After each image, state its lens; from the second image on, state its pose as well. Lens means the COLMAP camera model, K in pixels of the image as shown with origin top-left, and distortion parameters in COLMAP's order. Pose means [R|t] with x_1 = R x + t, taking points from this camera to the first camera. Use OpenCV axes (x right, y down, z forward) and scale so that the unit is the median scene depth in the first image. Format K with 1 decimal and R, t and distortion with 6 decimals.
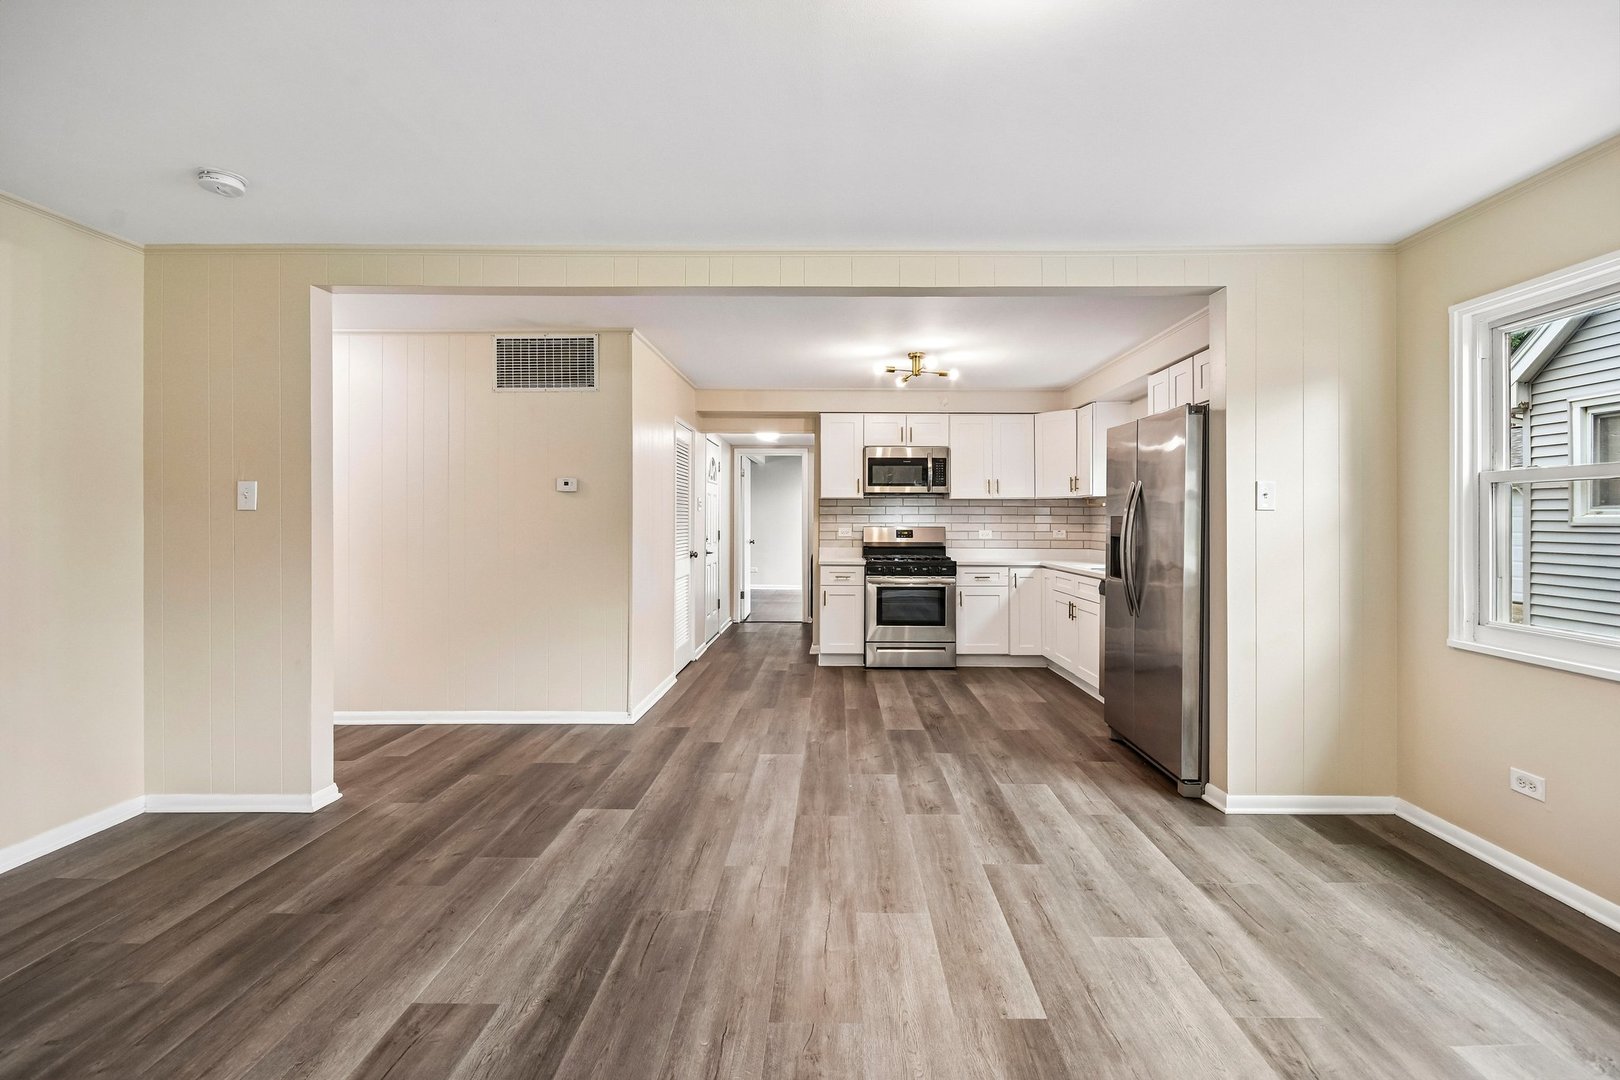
lens RADIAL K [[716.2, 0, 831.7], [0, 716.2, 519.8], [0, 0, 1]] dist [0.000772, -0.003202]
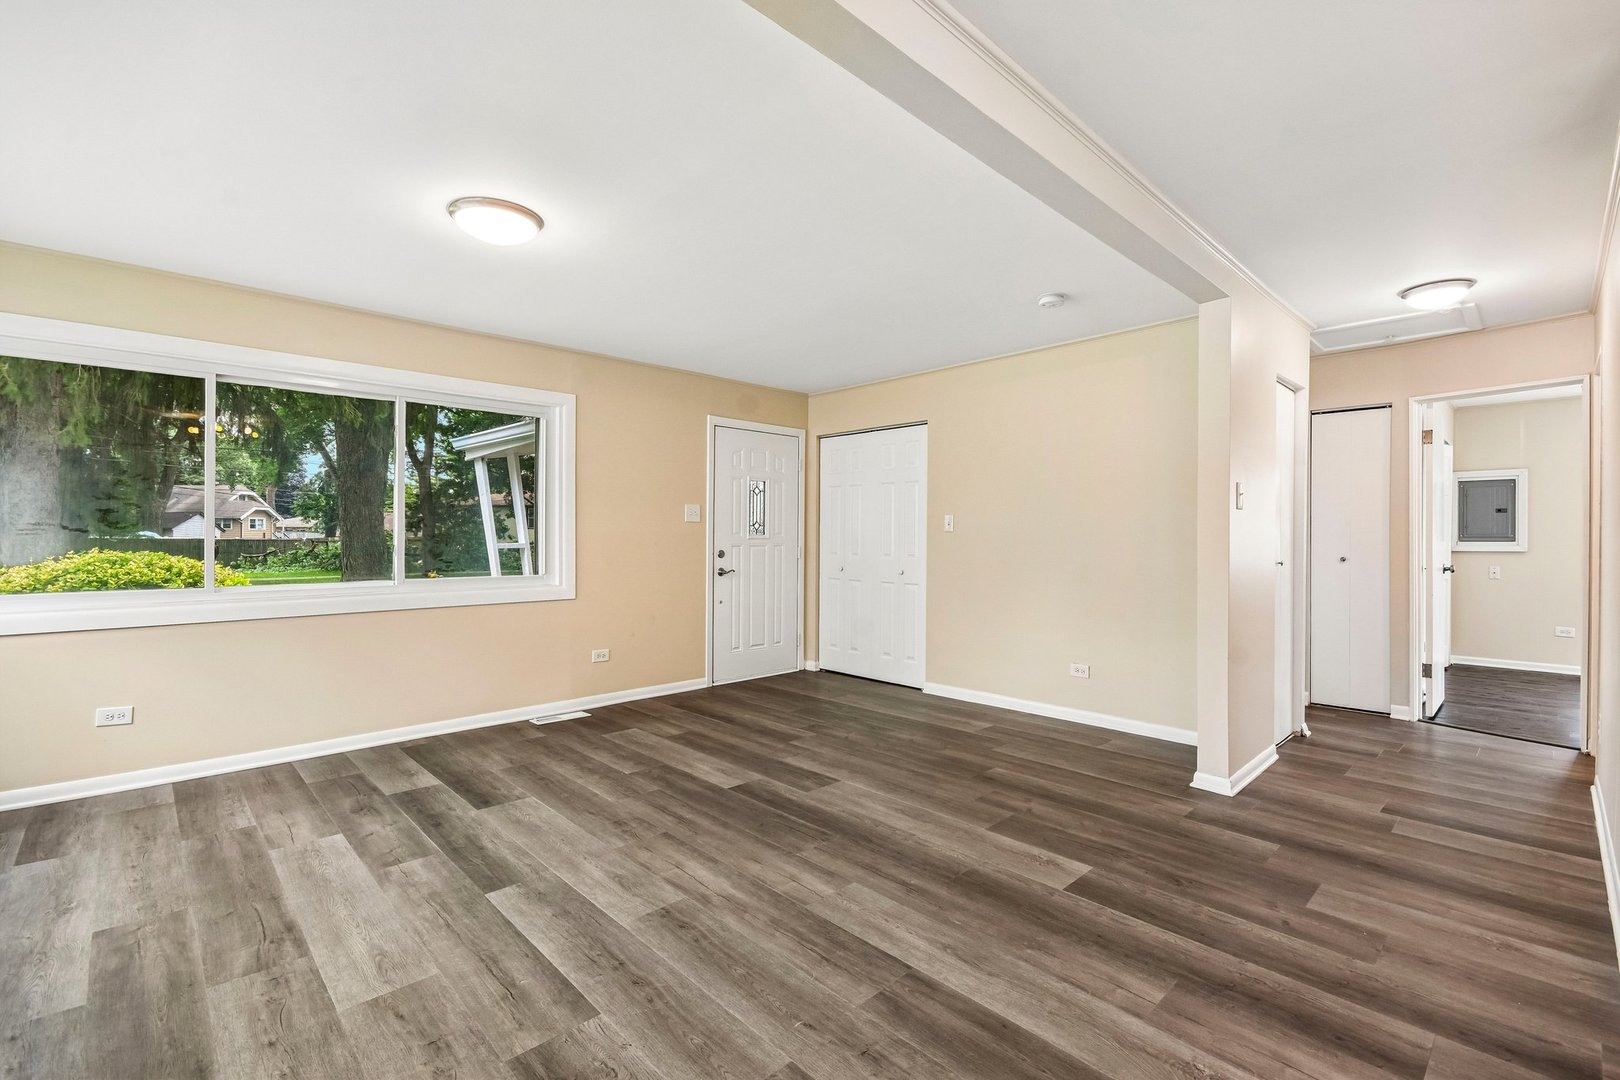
lens RADIAL K [[716.2, 0, 813.0], [0, 716.2, 536.1], [0, 0, 1]] dist [0.000772, -0.003202]
pose [[-0.720988, -0.002184, -0.692944, 0.383435], [-0.004421, 0.999989, 0.001448, 0.021262], [0.692933, 0.004108, -0.720990, 1.164700]]
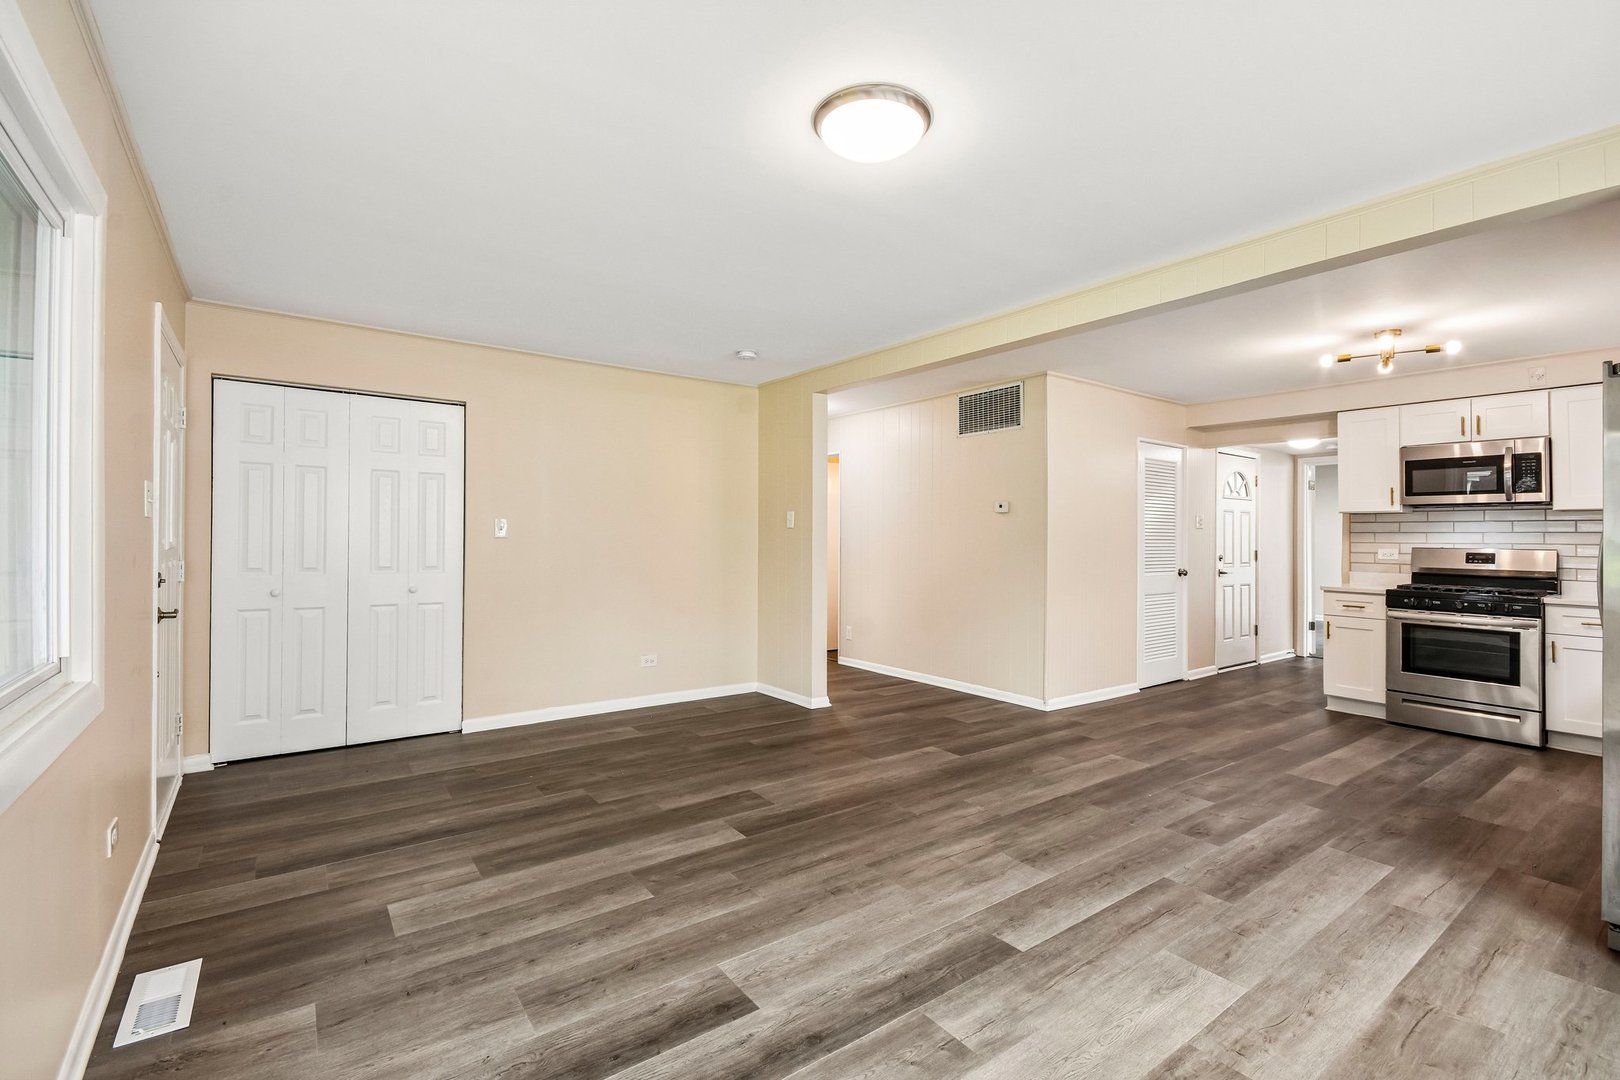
lens RADIAL K [[716.2, 0, 816.8], [0, 716.2, 524.6], [0, 0, 1]] dist [0.000772, -0.003202]
pose [[0.598676, -0.010523, -0.800922, 0.518689], [-0.009715, 0.999745, -0.020396, 0.012346], [0.800932, 0.019991, 0.598421, 0.007046]]
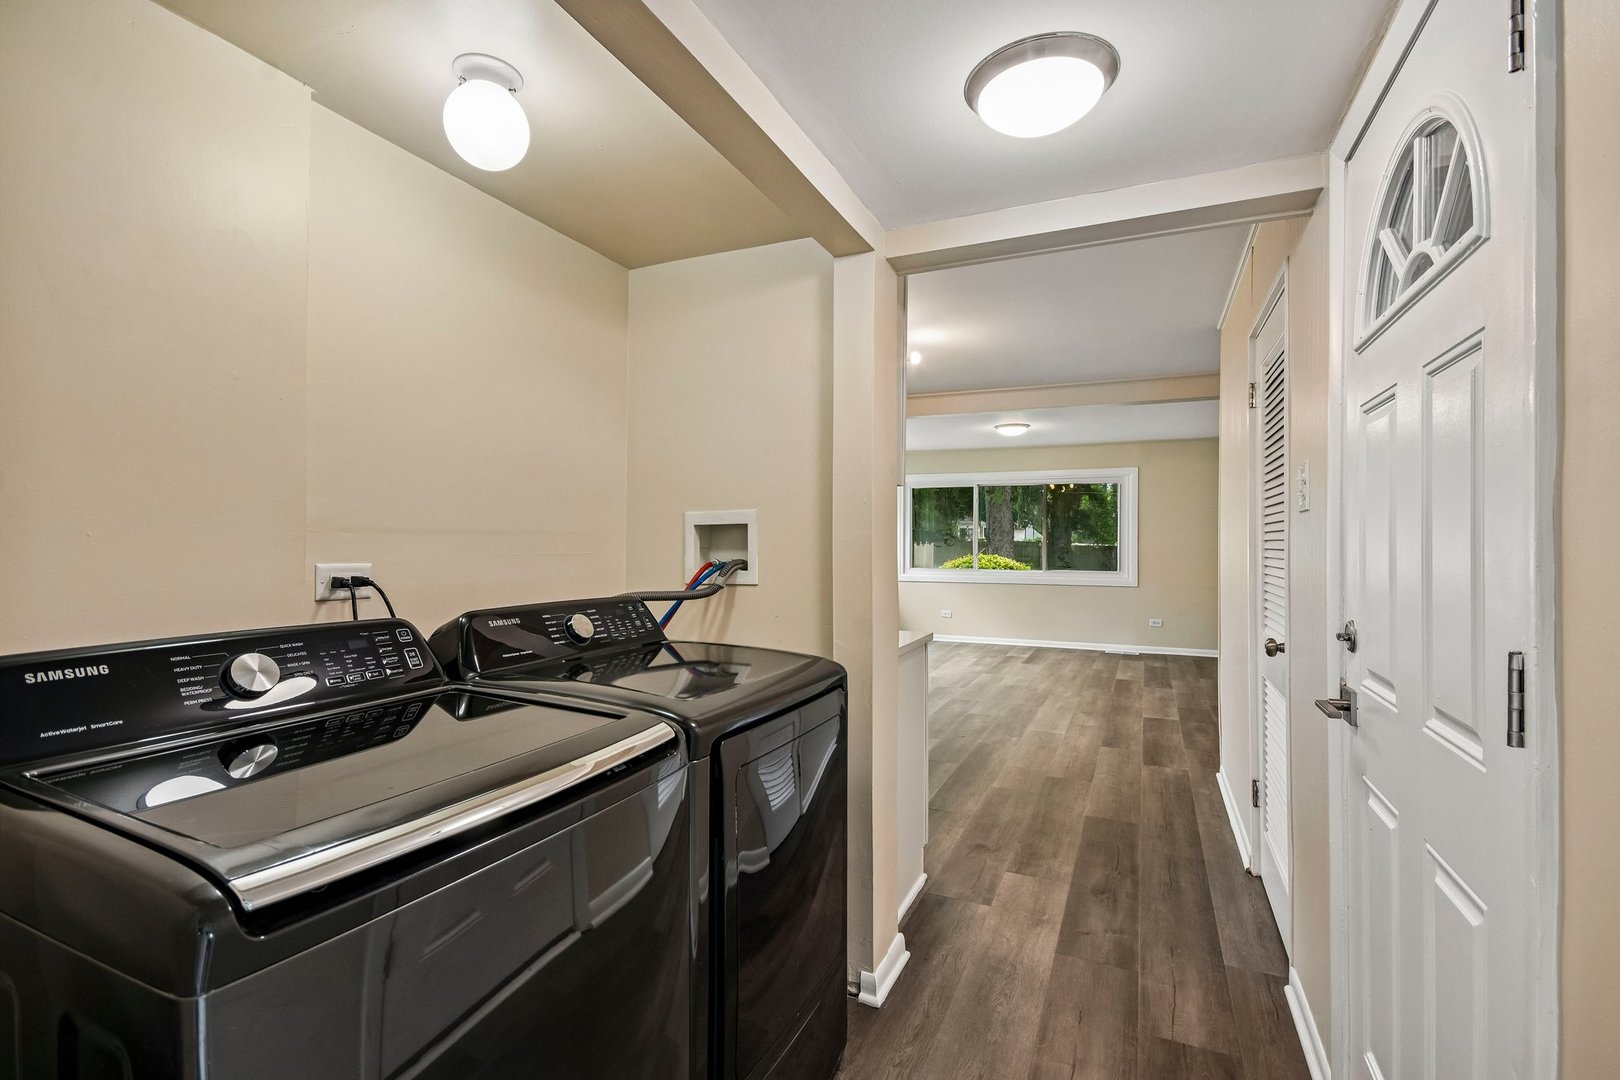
lens RADIAL K [[728.8, 0, 803.8], [0, 728.8, 544.0], [0, 0, 1]] dist [-0.004250, -0.000156]
pose [[-0.906233, -0.004110, 0.422758, -0.234093], [-0.004548, 0.999990, -0.000027, 0.003178], [-0.422754, -0.001947, -0.906242, 2.445910]]
